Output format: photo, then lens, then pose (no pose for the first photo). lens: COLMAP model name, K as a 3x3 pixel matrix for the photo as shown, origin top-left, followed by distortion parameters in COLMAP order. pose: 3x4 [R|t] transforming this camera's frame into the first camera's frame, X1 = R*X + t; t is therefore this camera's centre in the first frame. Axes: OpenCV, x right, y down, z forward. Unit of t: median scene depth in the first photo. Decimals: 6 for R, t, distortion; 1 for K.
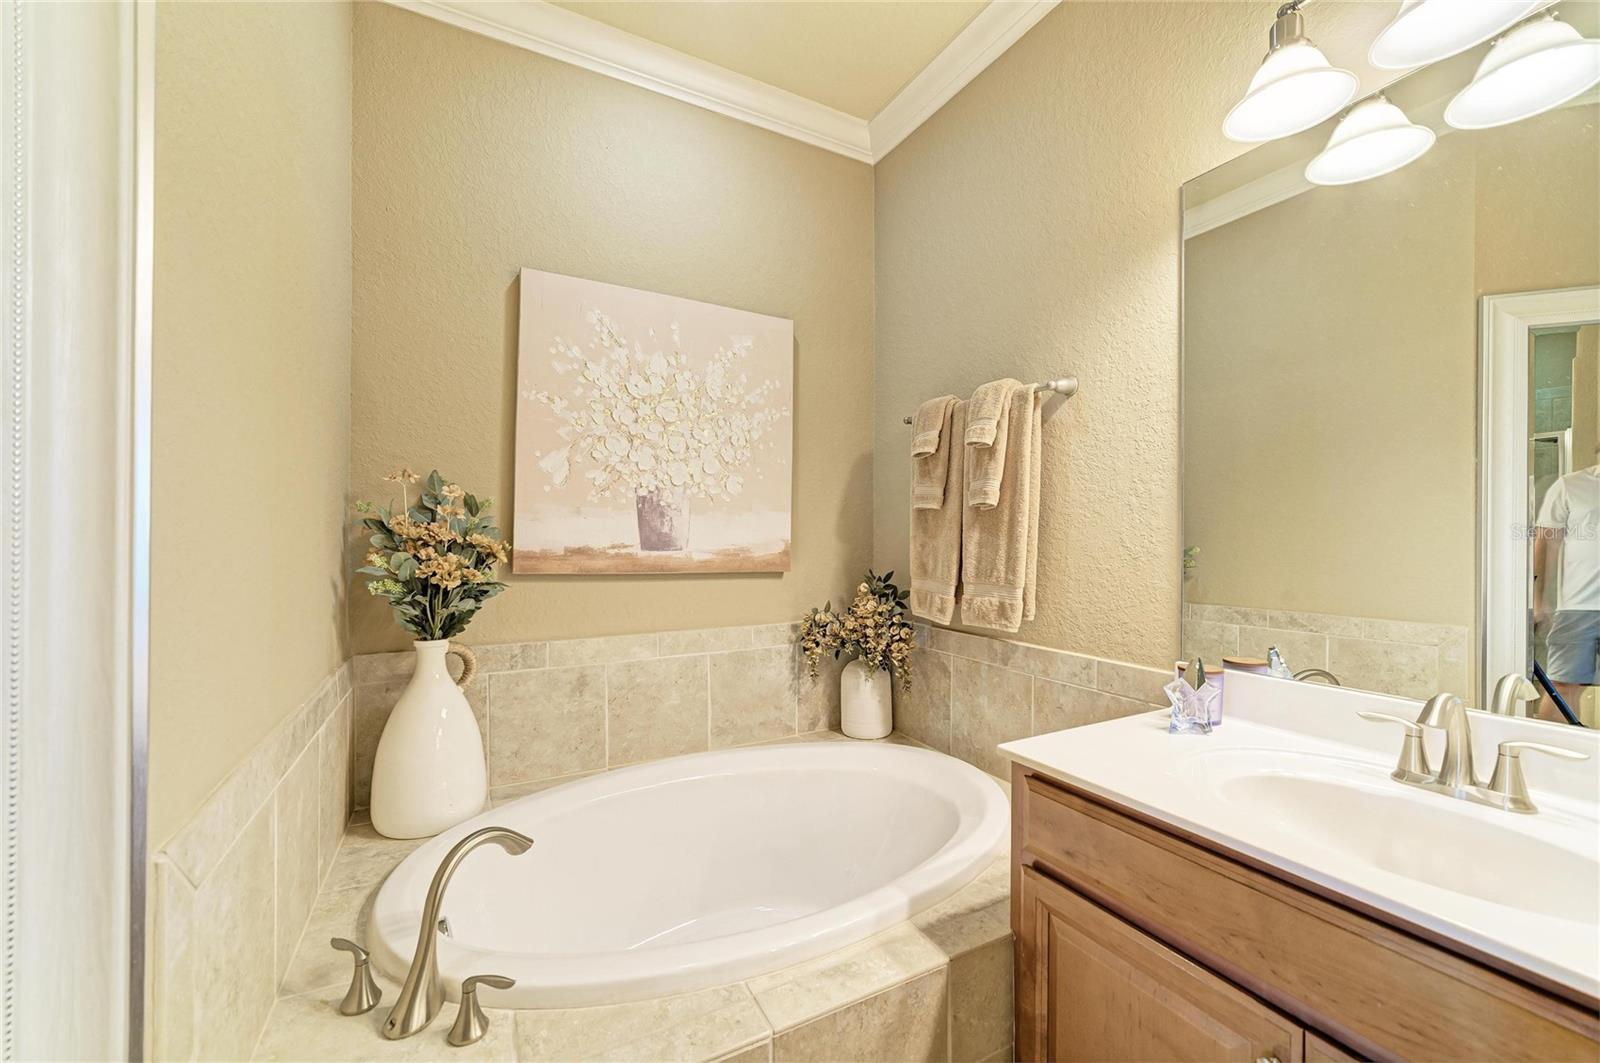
lens RADIAL K [[641.4, 0, 803.6], [0, 641.4, 535.7], [0, 0, 1]] dist [-0.021688, 0.009927]
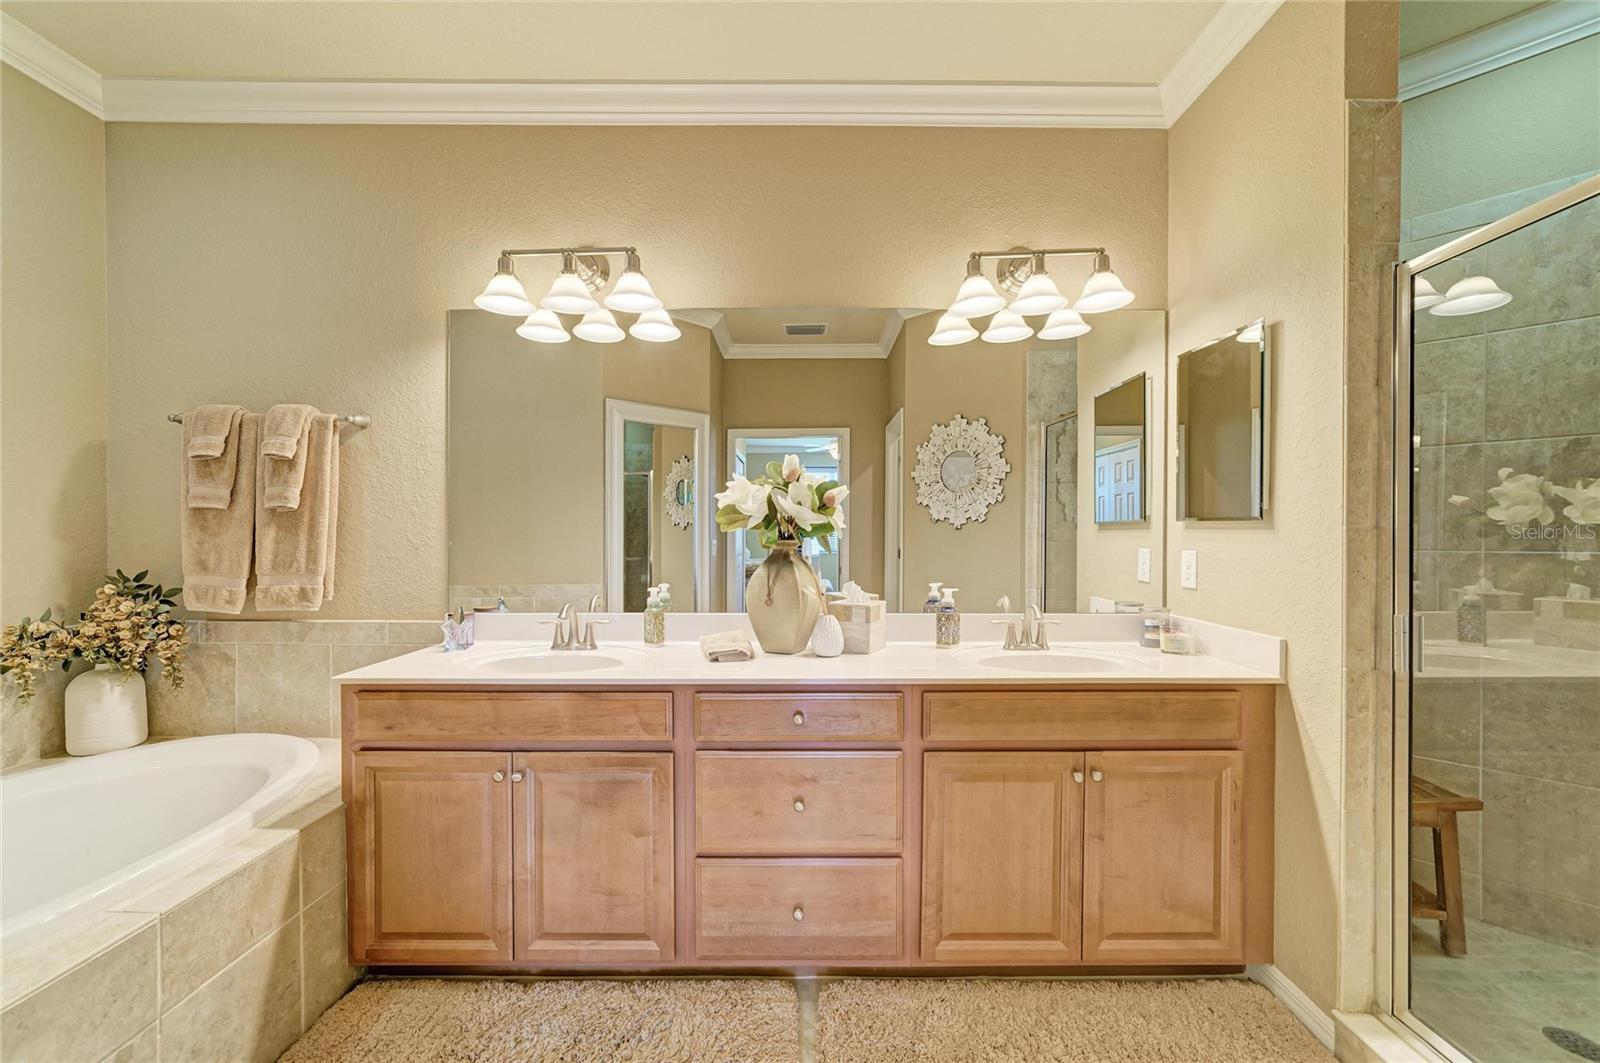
lens RADIAL K [[641.4, 0, 803.6], [0, 641.4, 535.7], [0, 0, 1]] dist [-0.021688, 0.009927]
pose [[0.477825, -0.006692, 0.878429, -0.271131], [0.000930, 0.999974, 0.007112, -0.003053], [-0.878454, -0.002582, 0.477819, -0.382947]]
